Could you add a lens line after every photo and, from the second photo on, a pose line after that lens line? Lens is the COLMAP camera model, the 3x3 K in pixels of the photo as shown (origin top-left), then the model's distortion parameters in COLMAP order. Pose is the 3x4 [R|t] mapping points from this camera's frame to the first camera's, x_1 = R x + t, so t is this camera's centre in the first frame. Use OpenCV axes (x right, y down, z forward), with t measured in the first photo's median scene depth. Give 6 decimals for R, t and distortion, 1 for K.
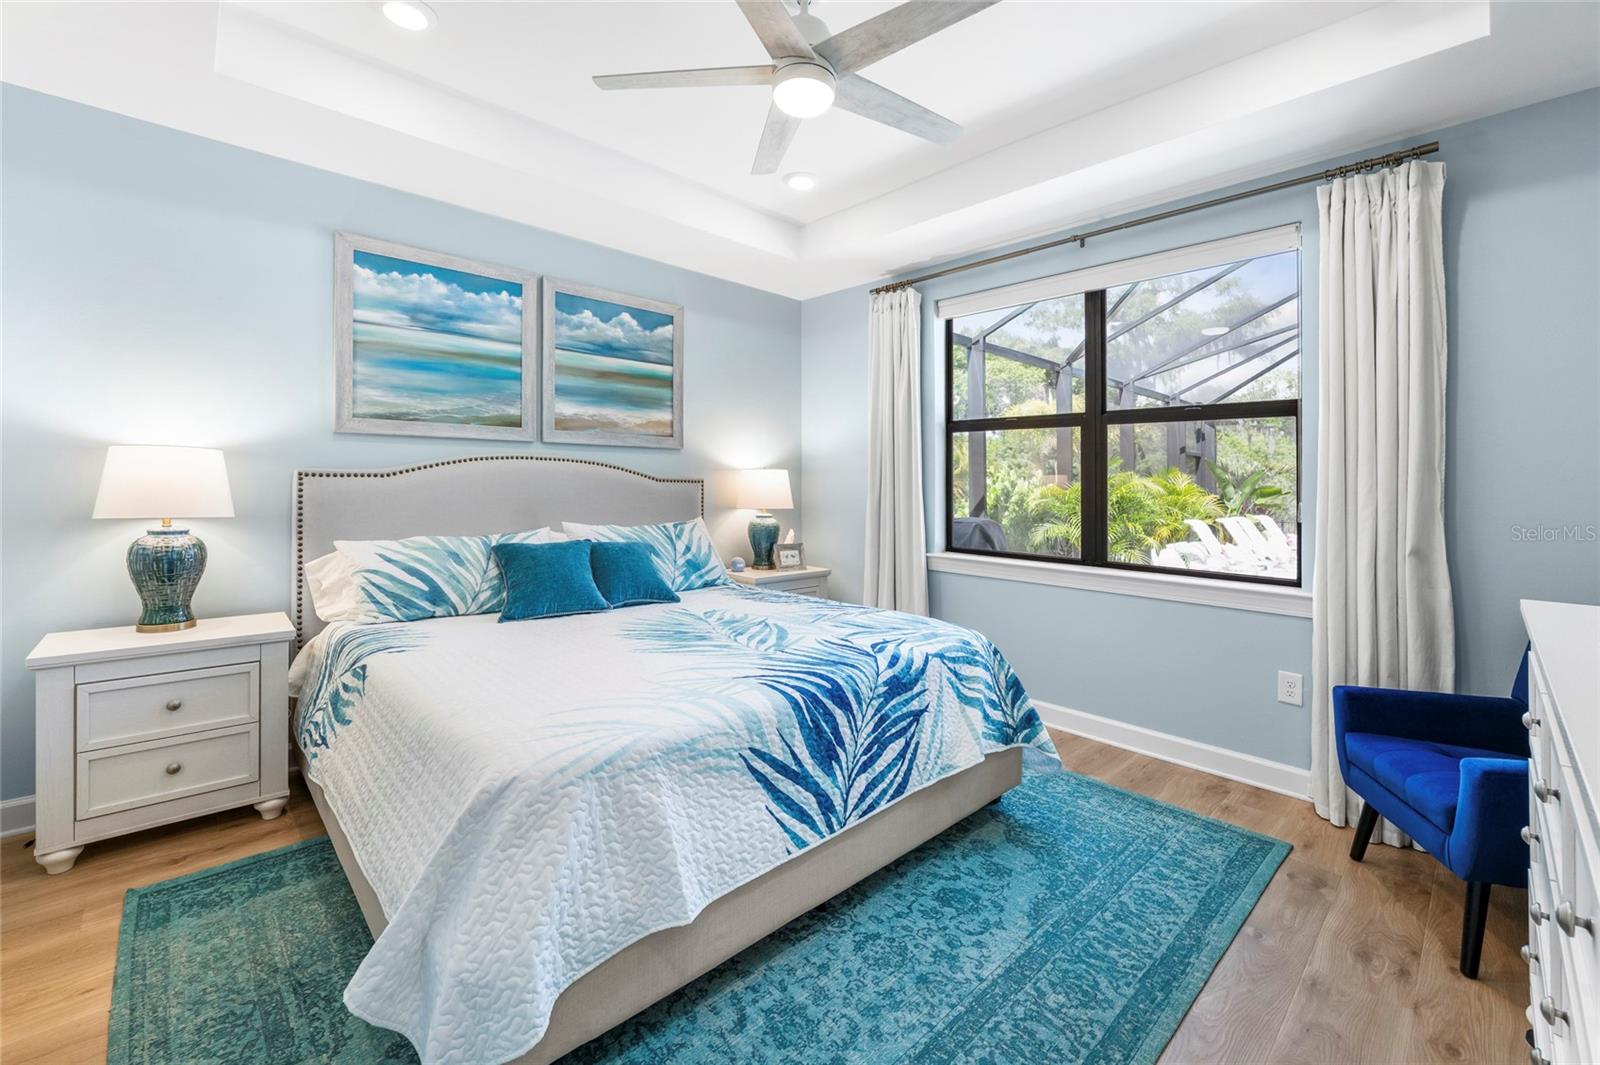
lens RADIAL K [[658.3, 0, 797.2], [0, 658.3, 487.0], [0, 0, 1]] dist [-0.005578, -0.000557]
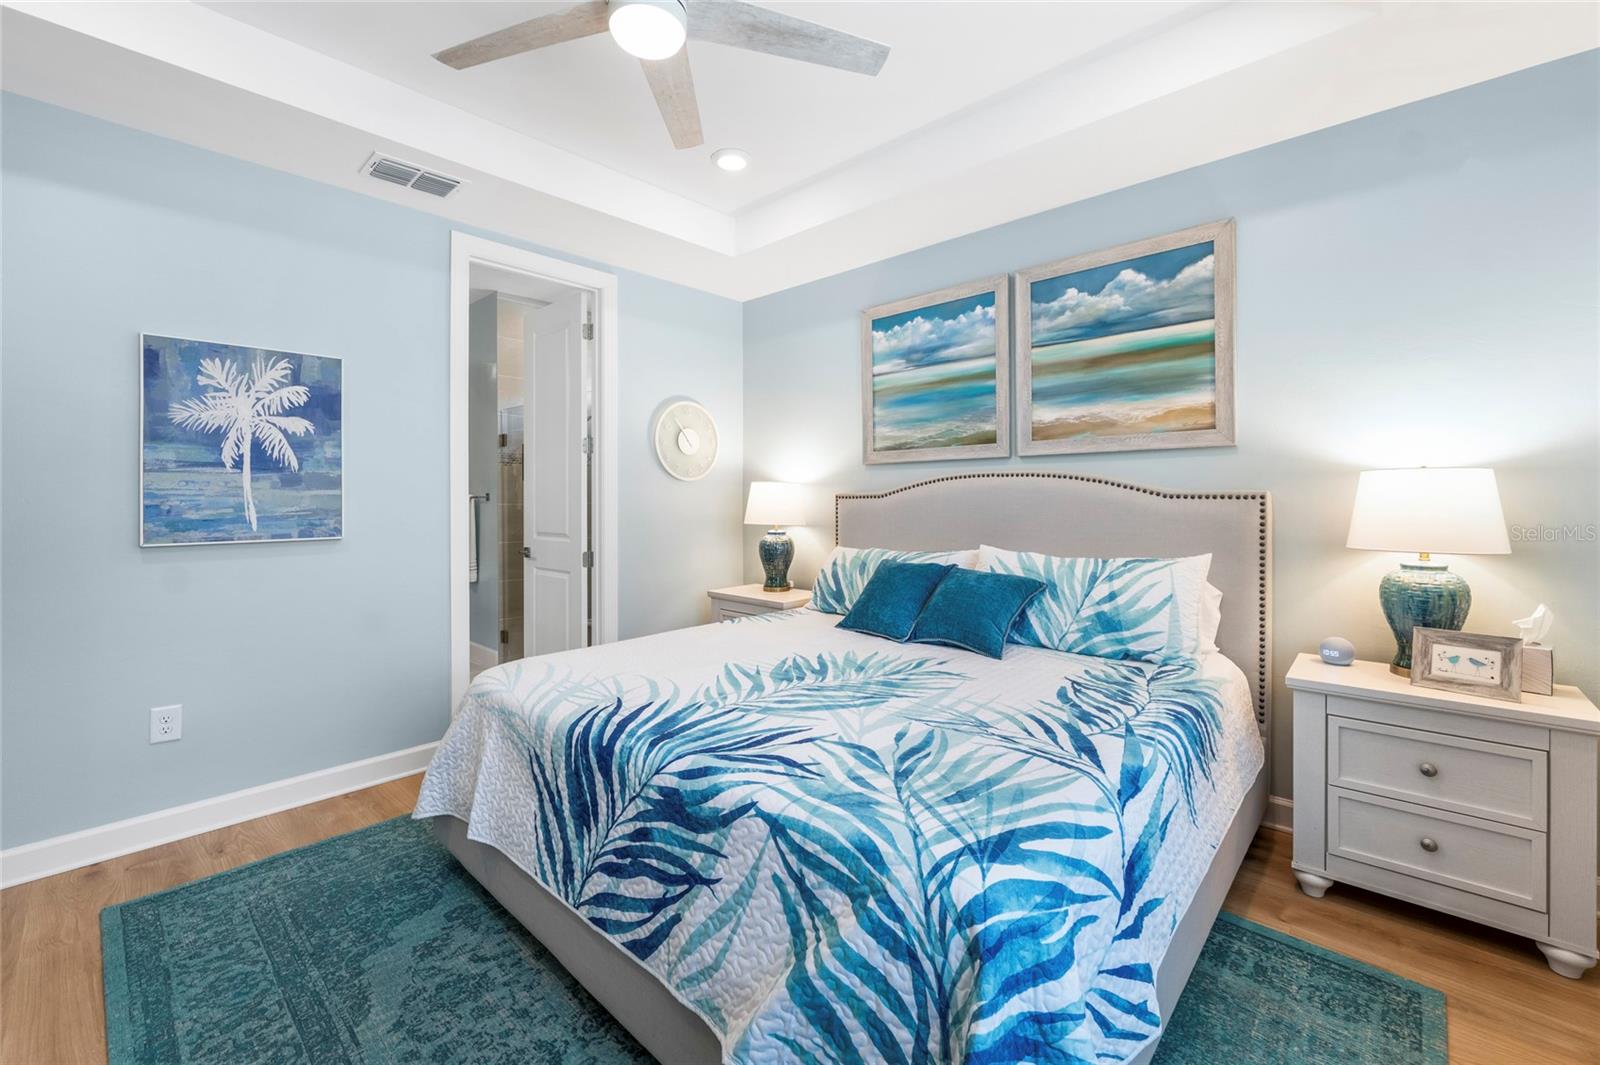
lens RADIAL K [[658.3, 0, 810.6], [0, 658.3, 507.5], [0, 0, 1]] dist [-0.005578, -0.000557]
pose [[0.078795, 0.001825, -0.996889, 0.544673], [0.000841, 0.999998, 0.001898, -0.000156], [0.996891, -0.000988, 0.078793, 0.719607]]
